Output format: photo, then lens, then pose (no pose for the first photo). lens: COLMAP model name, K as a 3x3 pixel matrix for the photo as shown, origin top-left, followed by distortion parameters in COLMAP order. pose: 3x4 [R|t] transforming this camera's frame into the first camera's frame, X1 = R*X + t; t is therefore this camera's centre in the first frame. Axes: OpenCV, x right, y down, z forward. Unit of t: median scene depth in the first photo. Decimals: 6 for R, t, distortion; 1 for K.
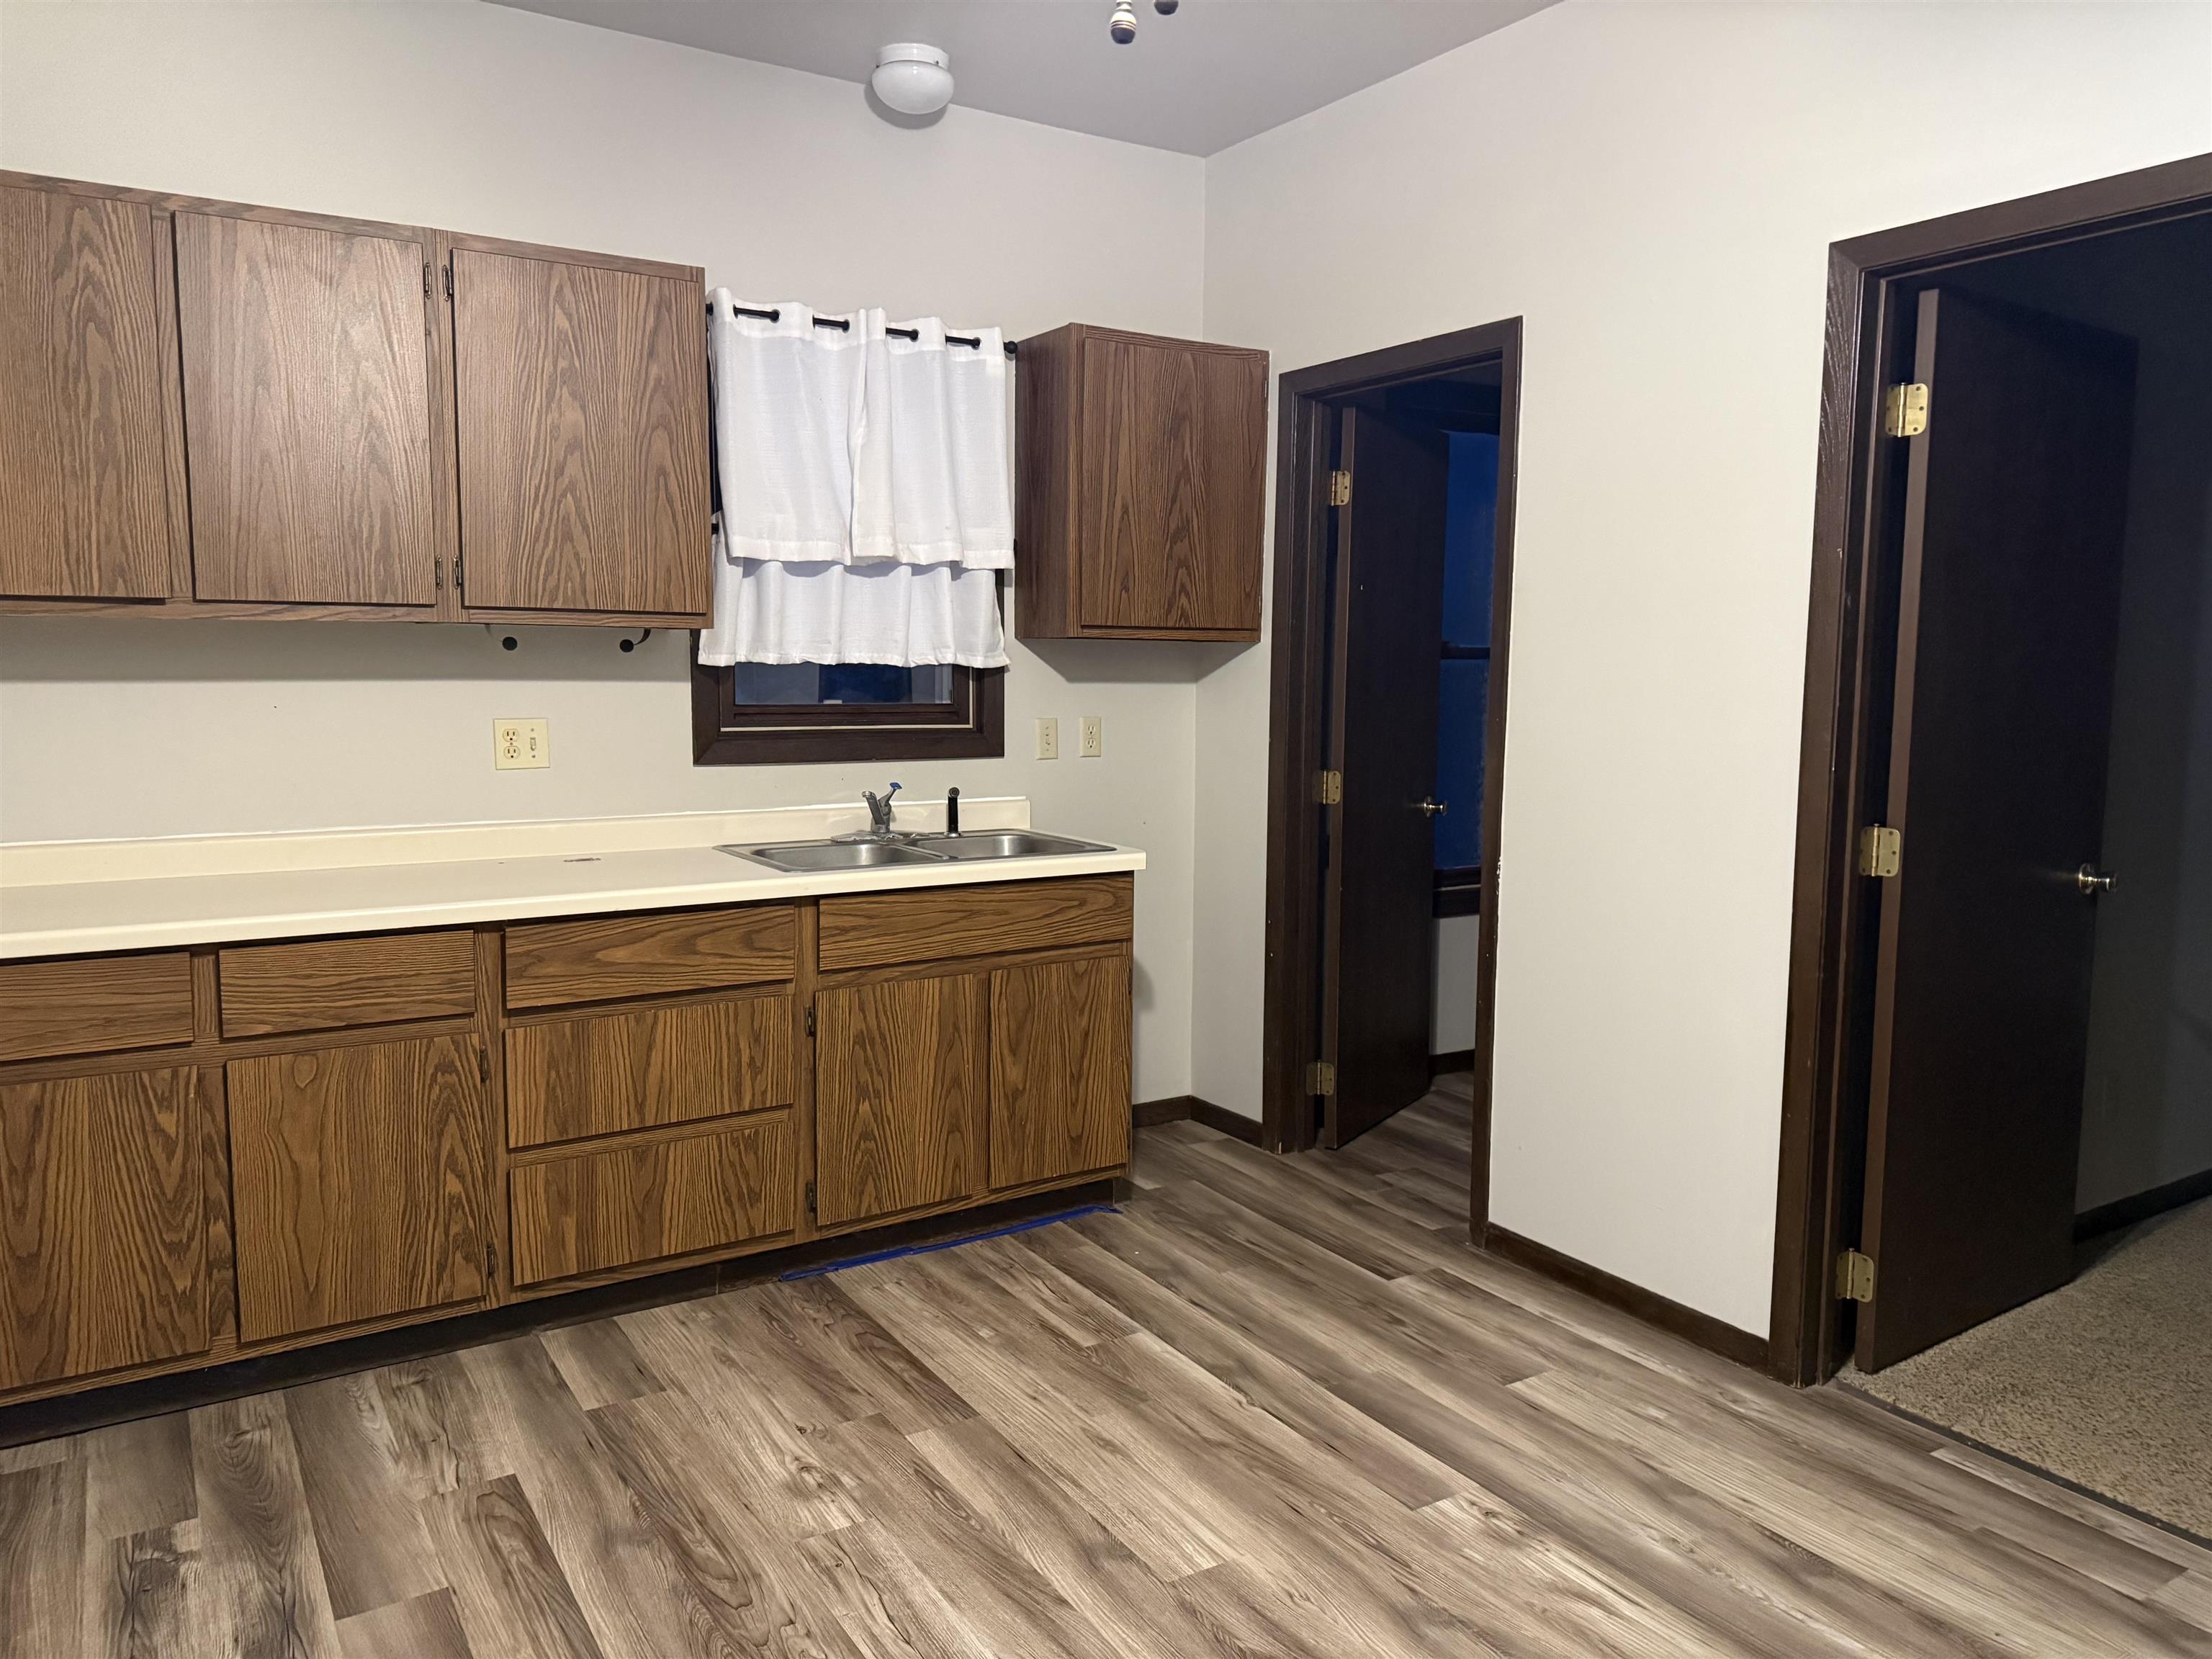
lens RADIAL K [[1601.5, 0, 1104.5], [0, 1601.5, 798.0], [0, 0, 1]] dist [0.026449, -0.007273]
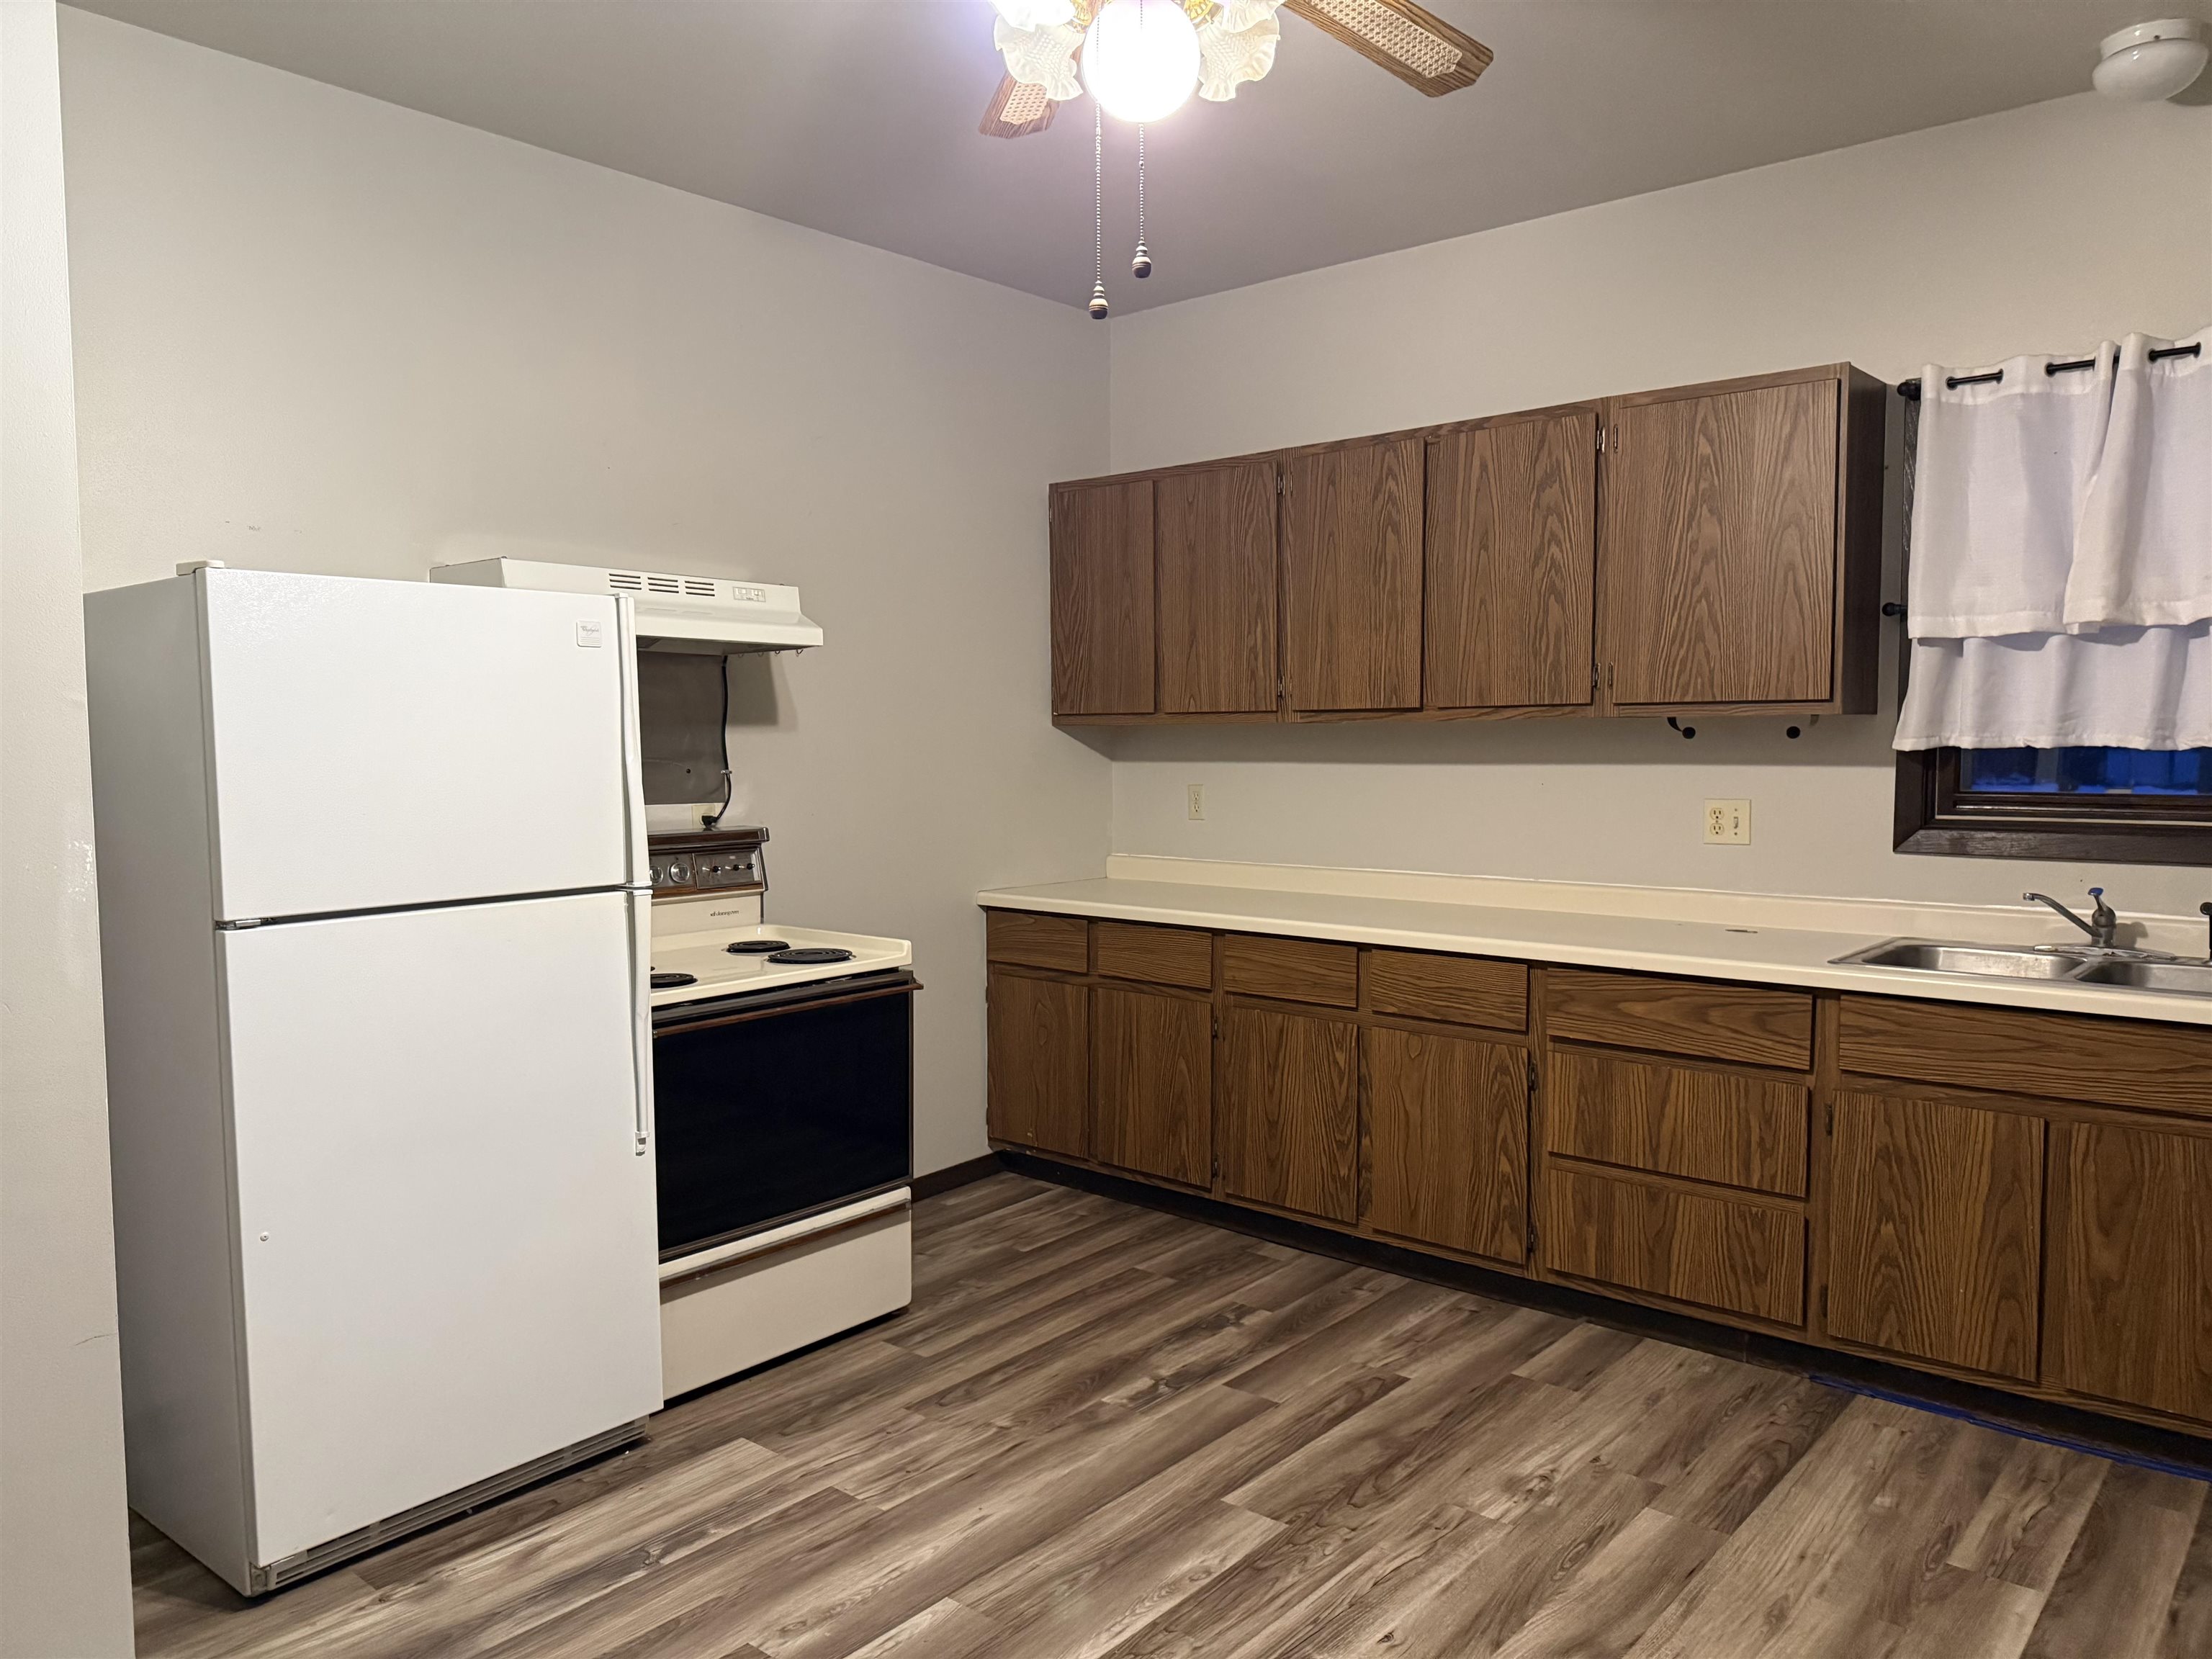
lens RADIAL K [[1593.4, 0, 1116.7], [0, 1593.4, 821.1], [0, 0, 1]] dist [0.124085, -0.110815]
pose [[0.316819, 0.051207, -0.947103, 0.635233], [-0.081522, 0.996317, 0.026598, -0.033517], [0.944976, 0.068783, 0.319827, 0.276722]]
